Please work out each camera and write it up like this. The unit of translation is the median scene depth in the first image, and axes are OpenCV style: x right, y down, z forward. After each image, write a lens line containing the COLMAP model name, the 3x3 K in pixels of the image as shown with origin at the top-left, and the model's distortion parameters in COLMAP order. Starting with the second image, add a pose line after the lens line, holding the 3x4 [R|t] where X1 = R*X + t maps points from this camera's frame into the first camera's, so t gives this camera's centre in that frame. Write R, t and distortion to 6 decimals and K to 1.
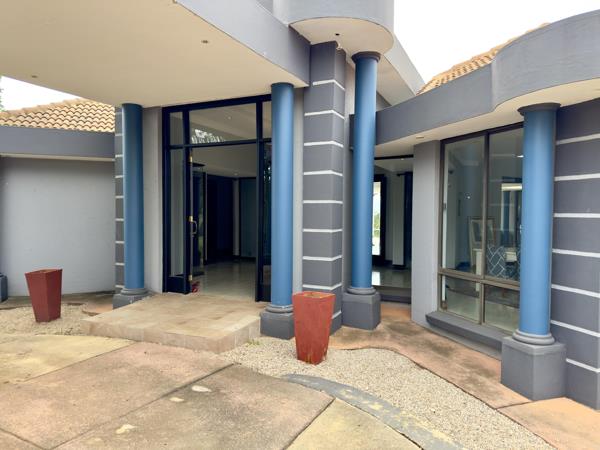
lens RADIAL K [[425.5, 0, 297.4], [0, 425.5, 216.1], [0, 0, 1]] dist [0.060579, -0.118291]
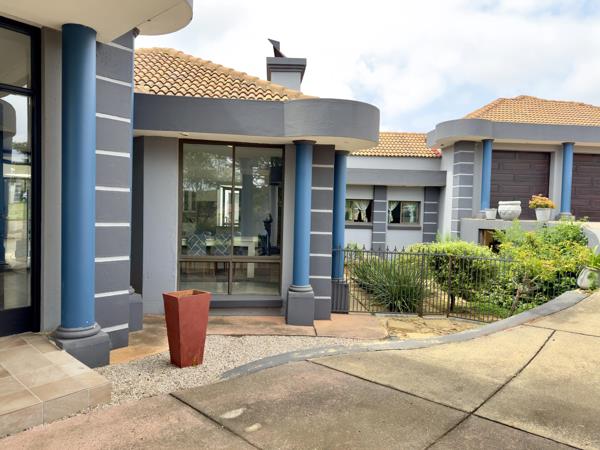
lens RADIAL K [[419.1, 0, 300.0], [0, 419.1, 225.0], [0, 0, 1]] dist [0.098882, -0.106794]
pose [[0.268316, -0.031500, 0.962816, -0.949874], [-0.015891, 0.999185, 0.037118, -0.005745], [-0.963200, -0.025259, 0.267596, 0.623971]]
